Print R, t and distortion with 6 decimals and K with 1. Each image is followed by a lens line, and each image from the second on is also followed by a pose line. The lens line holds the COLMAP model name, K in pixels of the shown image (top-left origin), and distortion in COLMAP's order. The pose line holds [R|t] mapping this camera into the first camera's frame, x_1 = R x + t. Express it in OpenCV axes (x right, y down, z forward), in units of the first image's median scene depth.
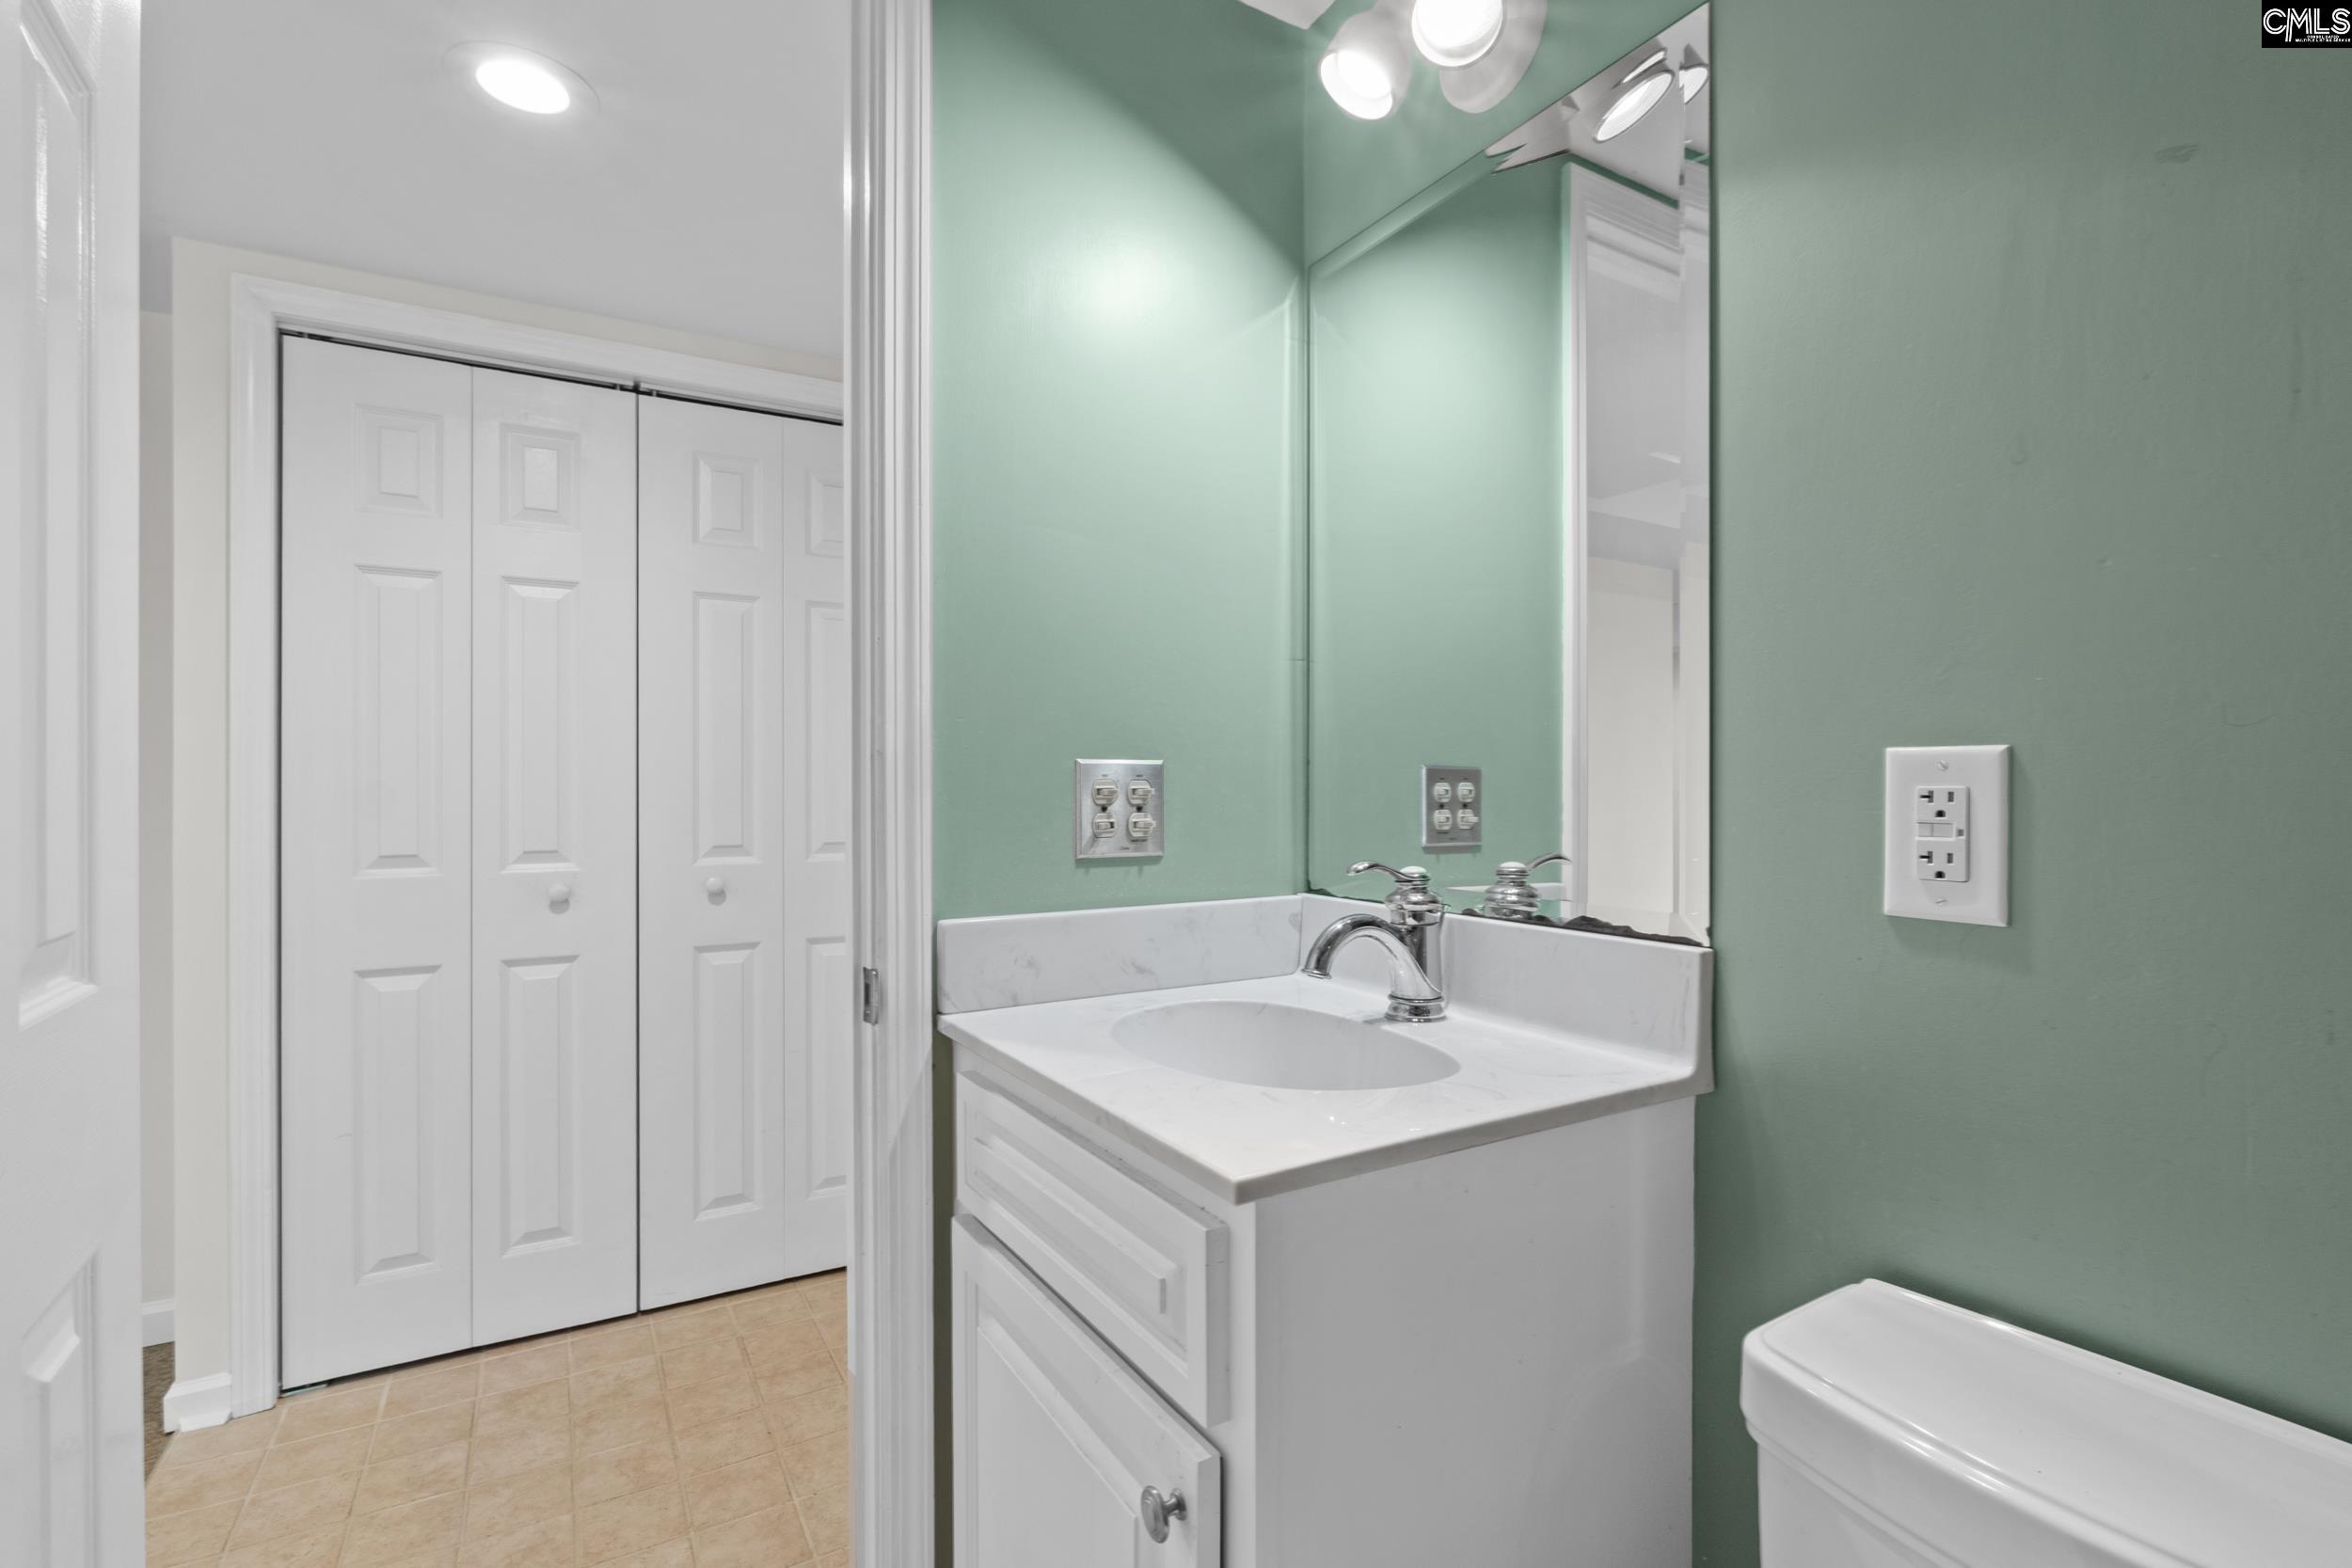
lens RADIAL K [[1090.8, 0, 1184.5], [0, 1090.8, 788.6], [0, 0, 1]] dist [-0.006829, 0.000650]
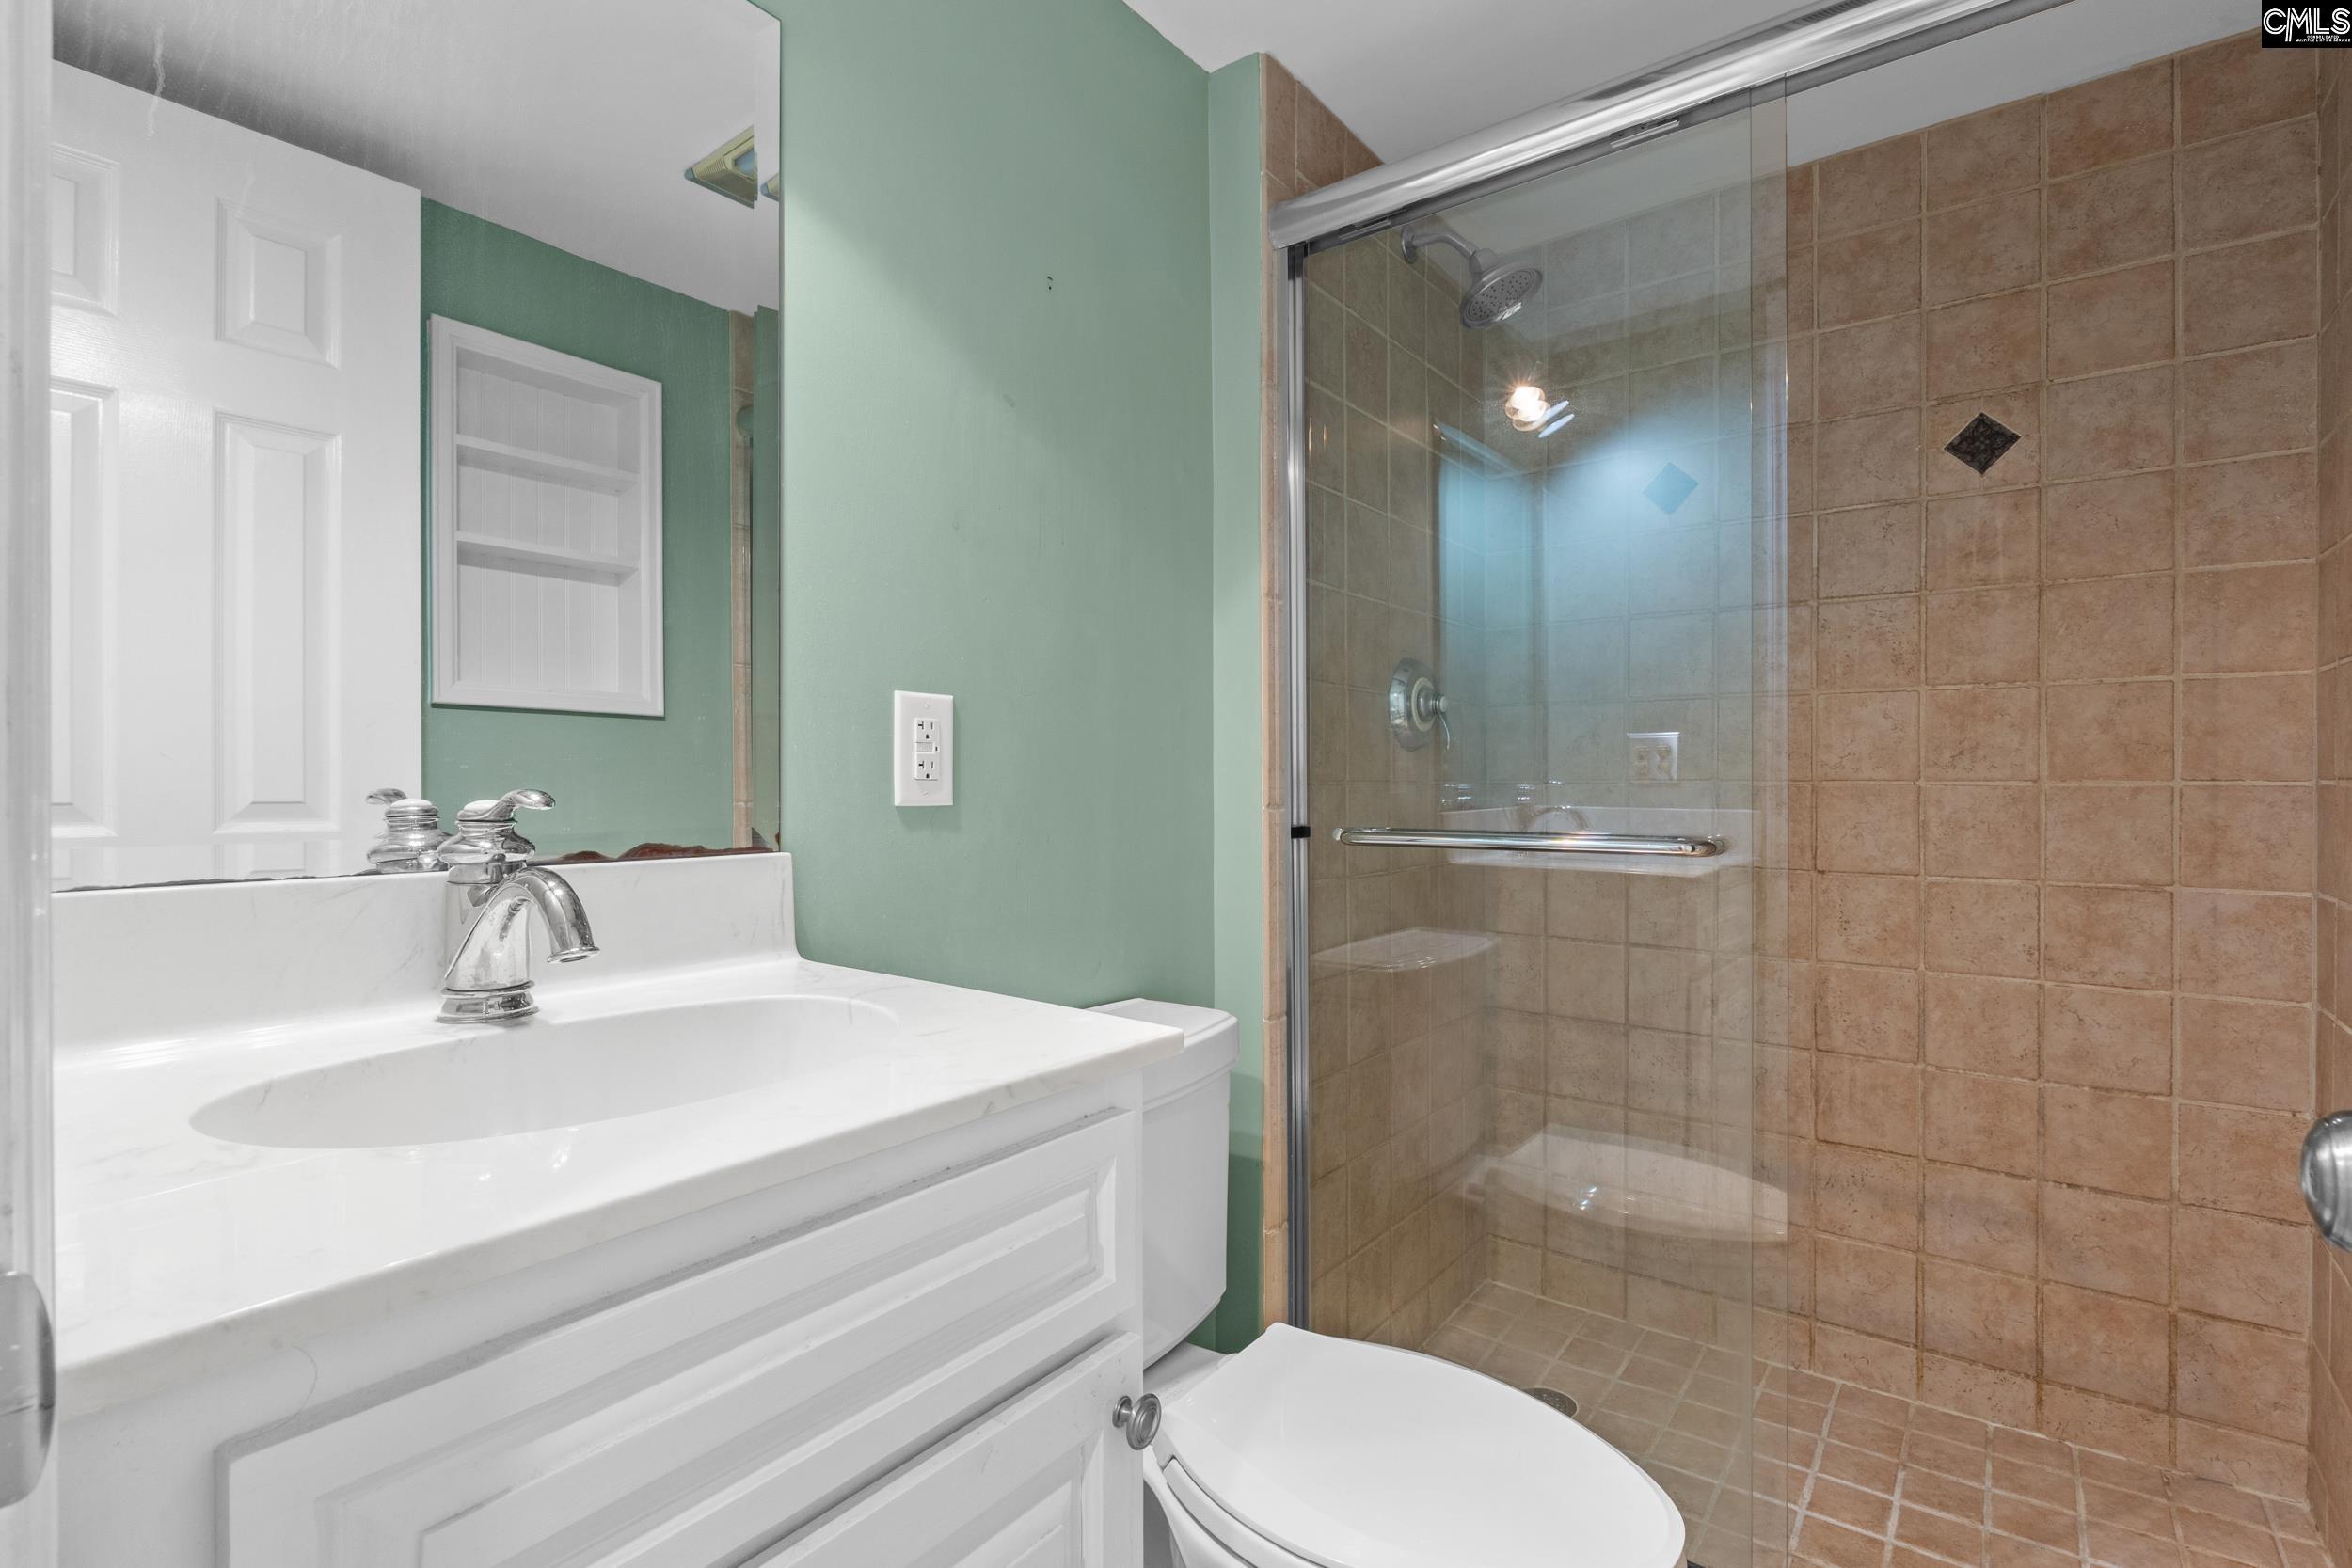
lens RADIAL K [[1090.8, 0, 1184.1], [0, 1090.8, 782.4], [0, 0, 1]] dist [-0.006829, 0.000650]
pose [[-0.370437, -0.003669, 0.928850, -0.876802], [-0.001633, 0.999993, 0.003299, 0.081731], [-0.928856, -0.000295, -0.370440, 1.225268]]
